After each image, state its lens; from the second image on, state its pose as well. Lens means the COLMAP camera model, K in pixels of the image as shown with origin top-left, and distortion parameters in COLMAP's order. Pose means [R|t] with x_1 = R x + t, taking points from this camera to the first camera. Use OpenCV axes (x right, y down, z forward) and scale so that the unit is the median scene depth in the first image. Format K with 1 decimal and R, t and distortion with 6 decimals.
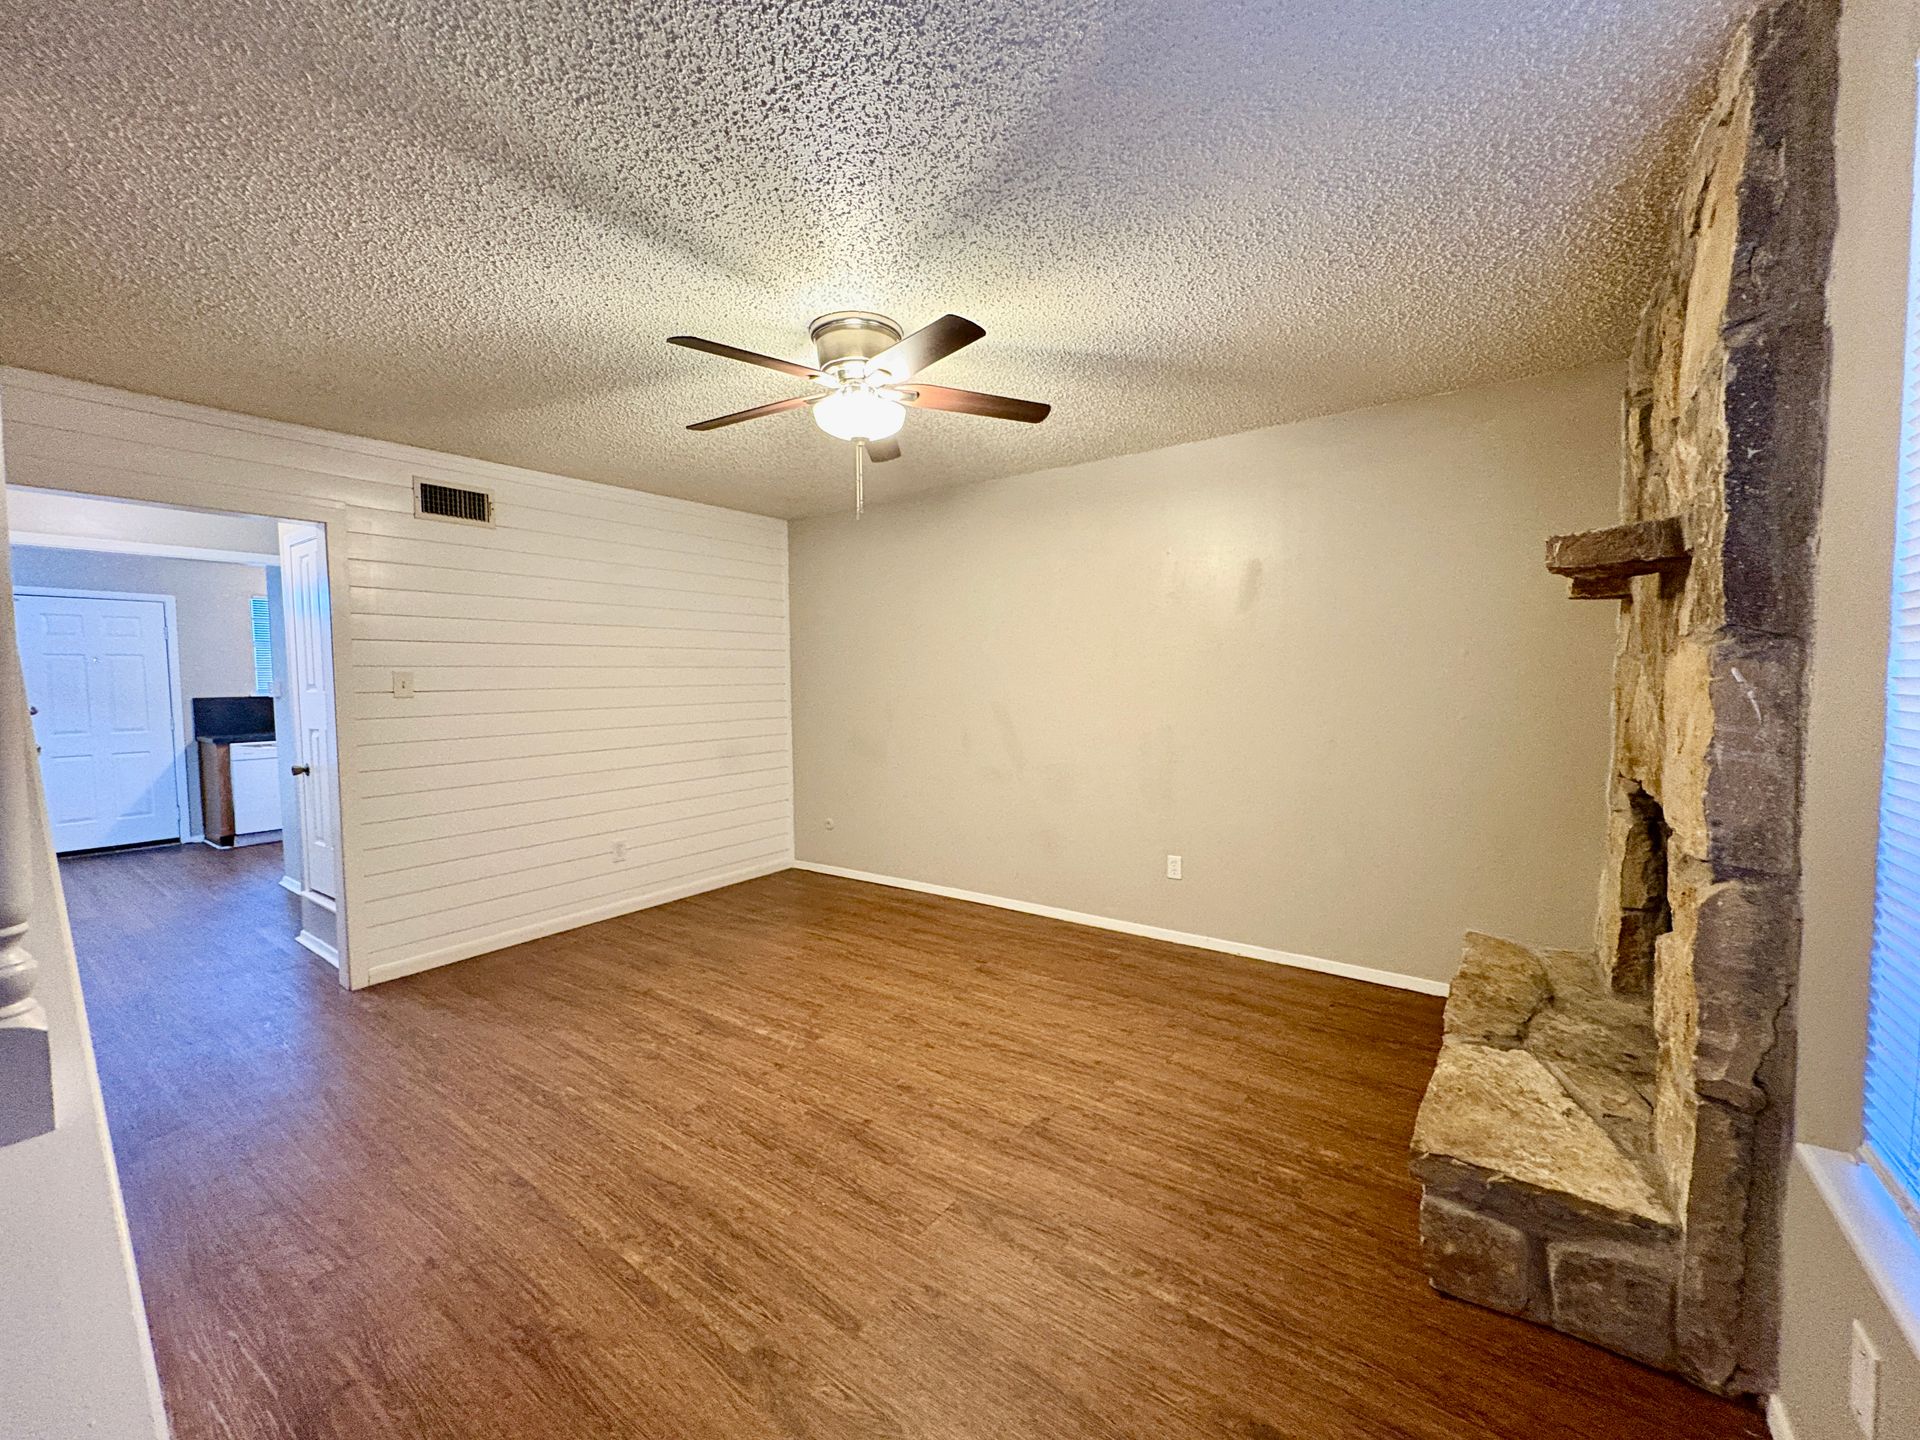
lens RADIAL K [[759.4, 0, 960.9], [0, 759.4, 713.2], [0, 0, 1]] dist [-0.002583, -0.000172]
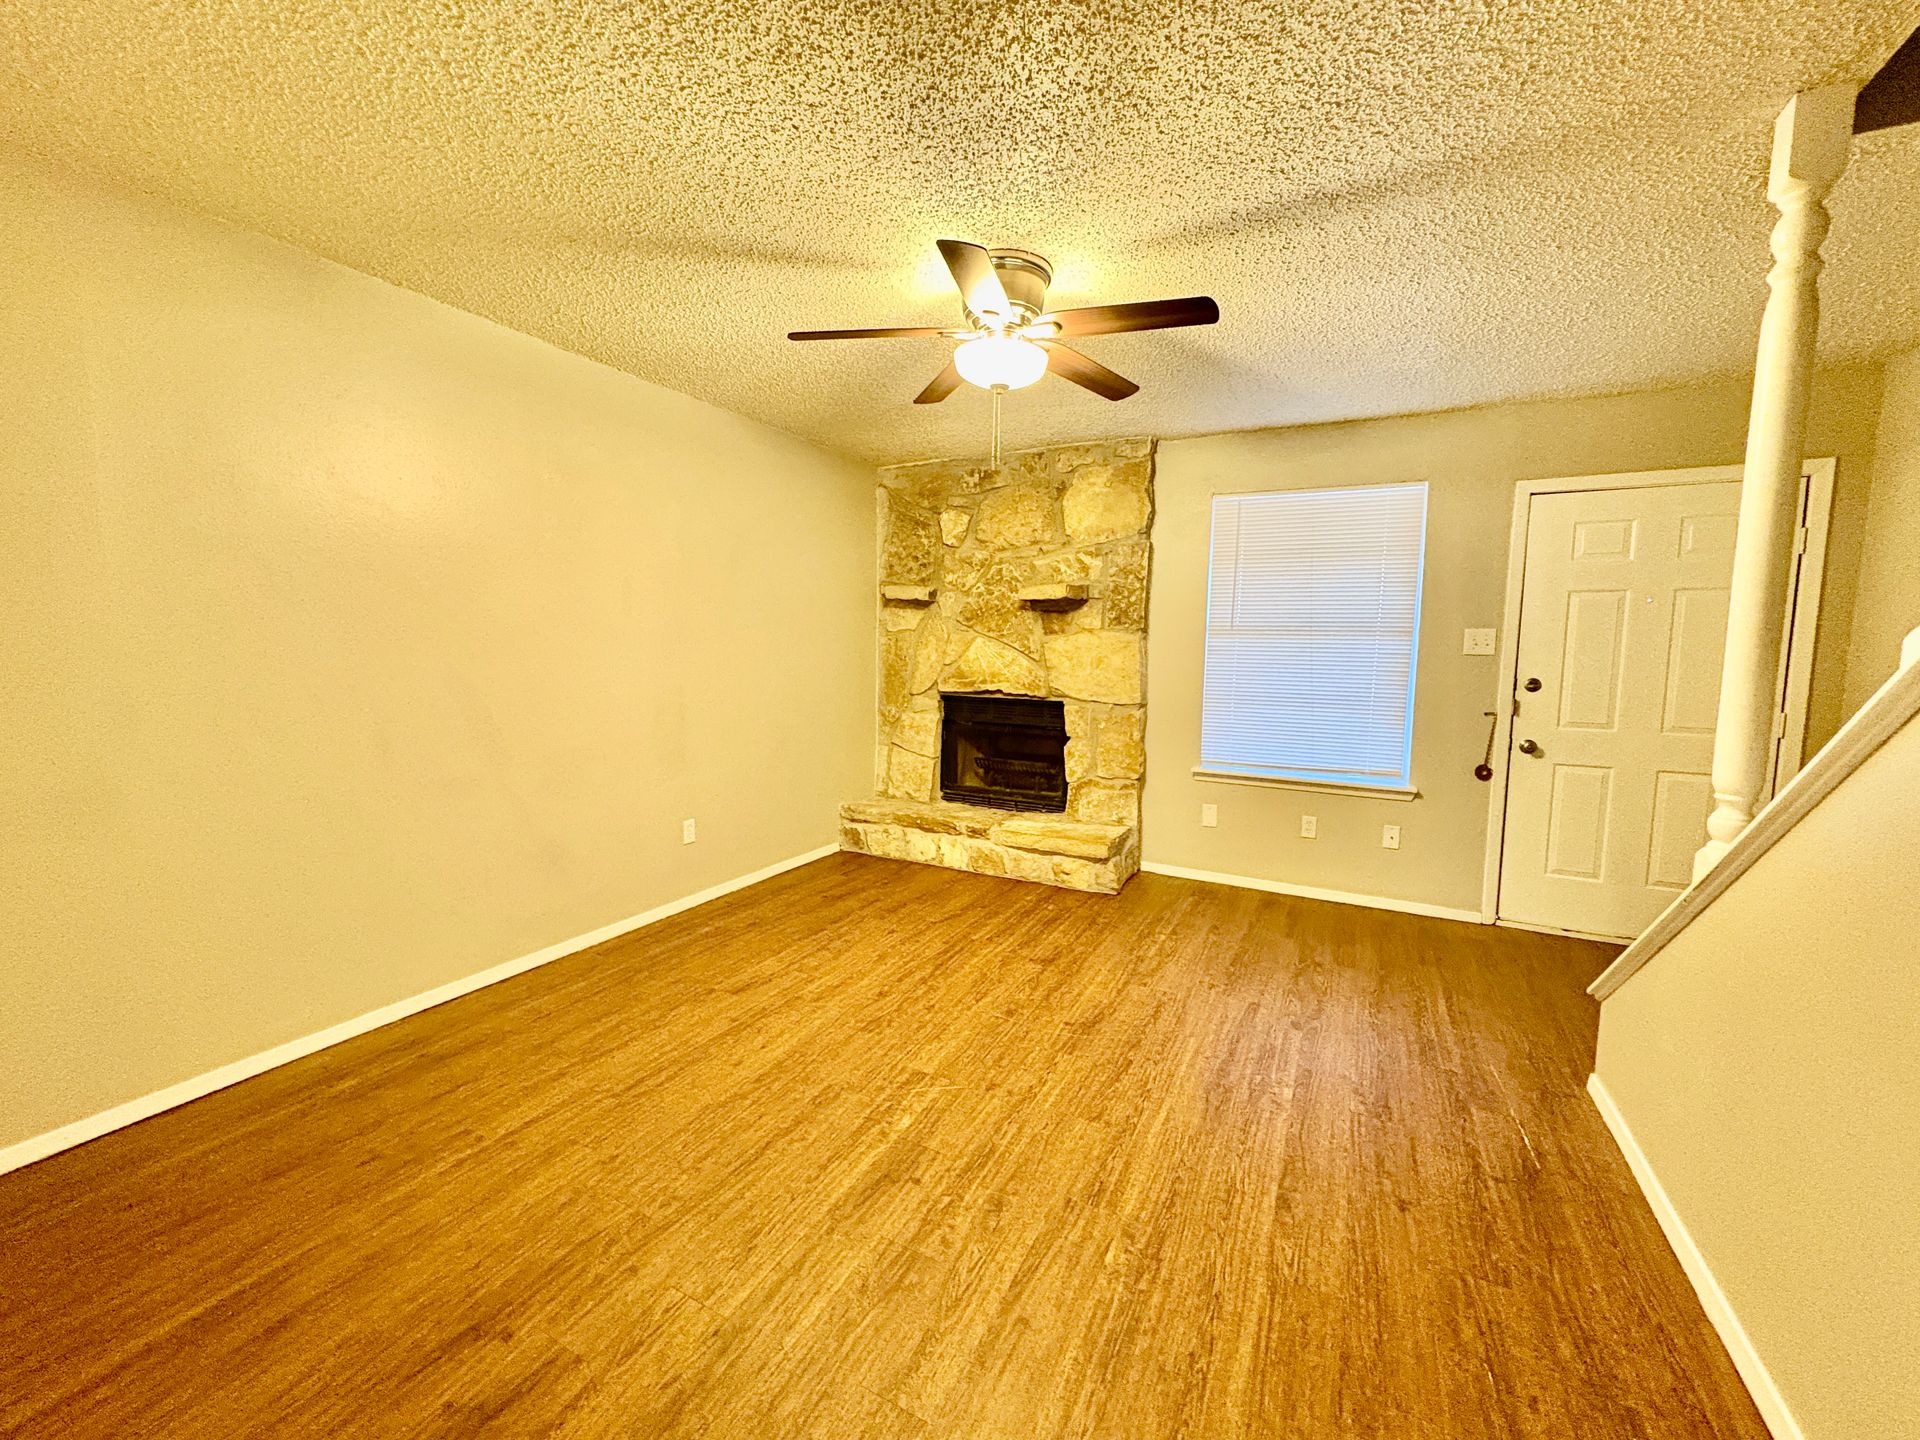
lens RADIAL K [[759.4, 0, 964.1], [0, 759.4, 718.3], [0, 0, 1]] dist [-0.002583, -0.000172]
pose [[-0.143153, -0.088791, 0.985710, -0.916131], [0.032853, 0.994992, 0.094399, -0.028679], [-0.989155, 0.045897, -0.139519, 0.992760]]
